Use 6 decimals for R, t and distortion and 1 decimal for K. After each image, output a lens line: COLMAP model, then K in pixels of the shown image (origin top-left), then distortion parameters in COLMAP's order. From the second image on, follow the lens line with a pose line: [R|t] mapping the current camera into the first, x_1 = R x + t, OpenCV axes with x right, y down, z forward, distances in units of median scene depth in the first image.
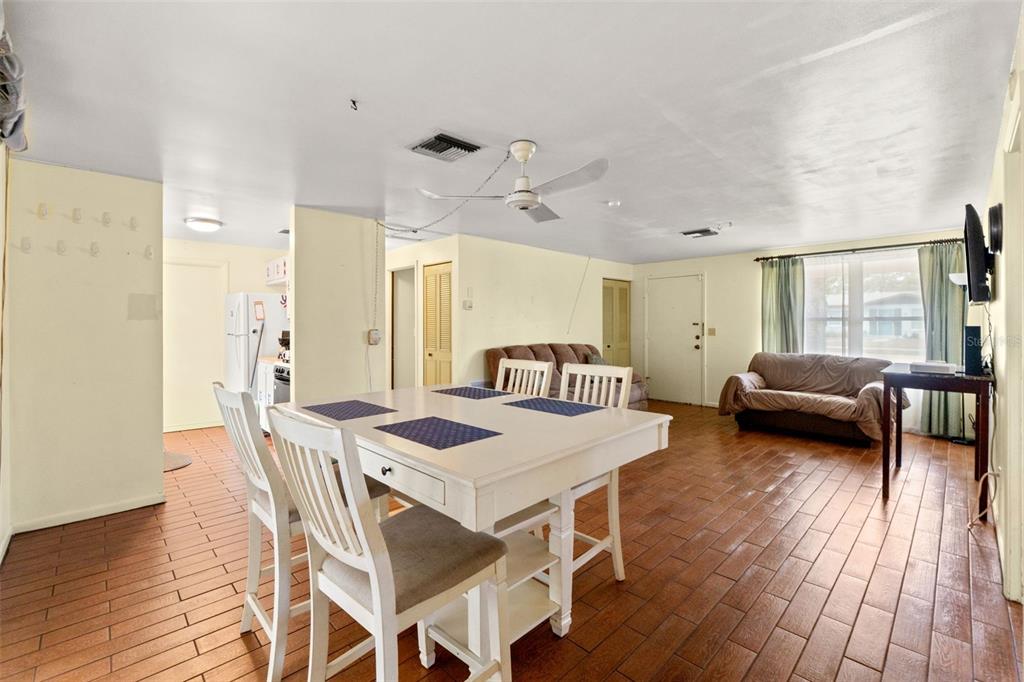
lens RADIAL K [[440.1, 0, 507.6], [0, 440.1, 327.6], [0, 0, 1]] dist [-0.004690, -0.000468]
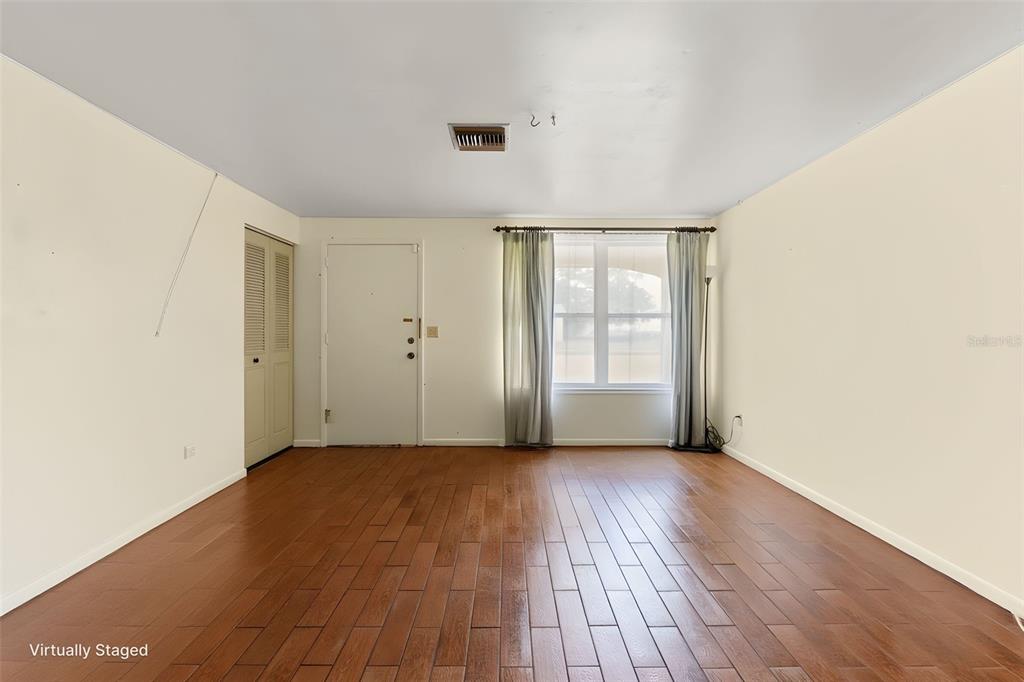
lens RADIAL K [[440.1, 0, 511.2], [0, 440.1, 333.3], [0, 0, 1]] dist [-0.004690, -0.000468]
pose [[0.686651, -0.005559, 0.726966, 0.070664], [0.001527, 0.999980, 0.006204, 0.008829], [-0.726985, -0.003150, 0.686646, 0.512211]]
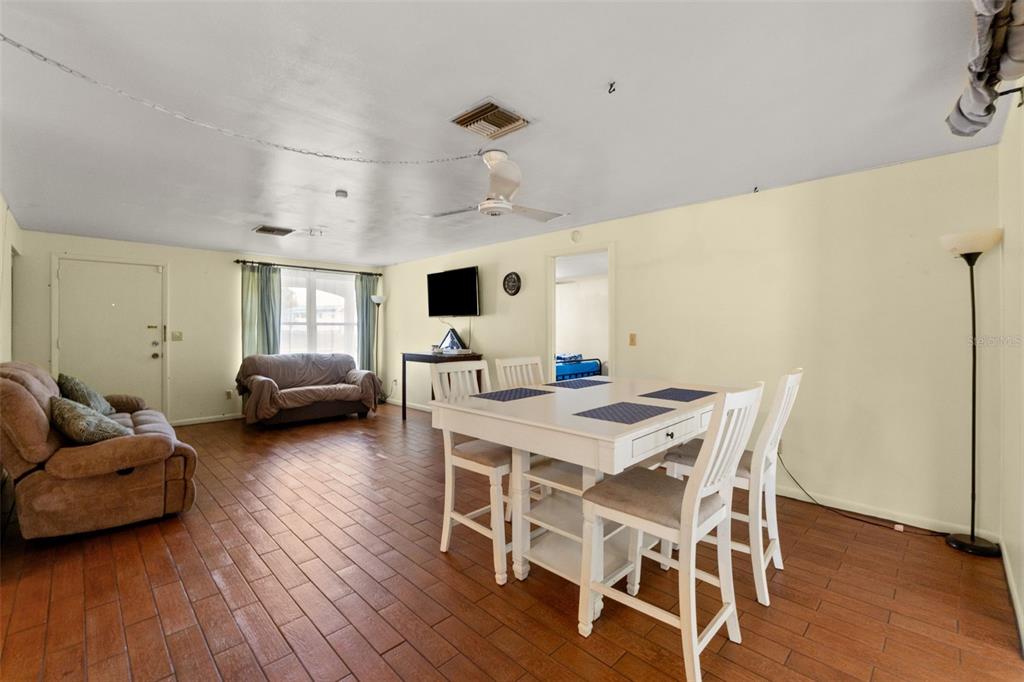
lens RADIAL K [[440.1, 0, 510.5], [0, 440.1, 330.7], [0, 0, 1]] dist [-0.004690, -0.000468]
pose [[-0.016820, 0.000212, 0.999859, -0.430751], [0.007197, 0.999974, -0.000091, 0.003737], [-0.999833, 0.007194, -0.016821, 0.421402]]
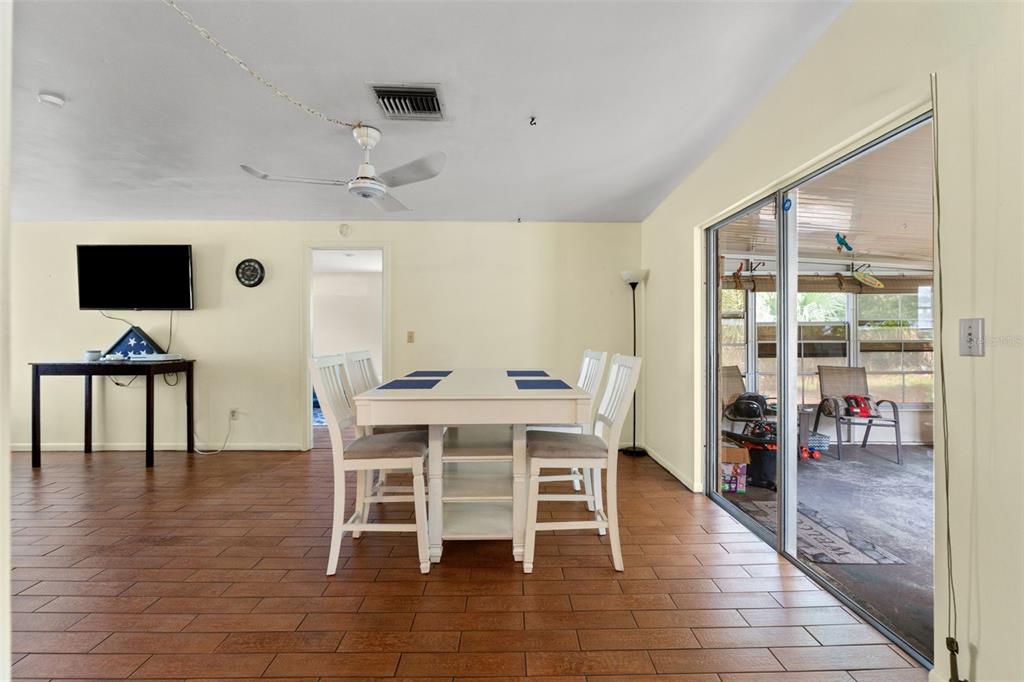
lens RADIAL K [[440.1, 0, 512.0], [0, 440.1, 339.9], [0, 0, 1]] dist [-0.004690, -0.000468]
pose [[-0.730830, 0.000314, 0.682559, -0.364336], [0.008597, 0.999925, 0.008744, 0.019371], [-0.682505, 0.012258, -0.730778, 0.648884]]
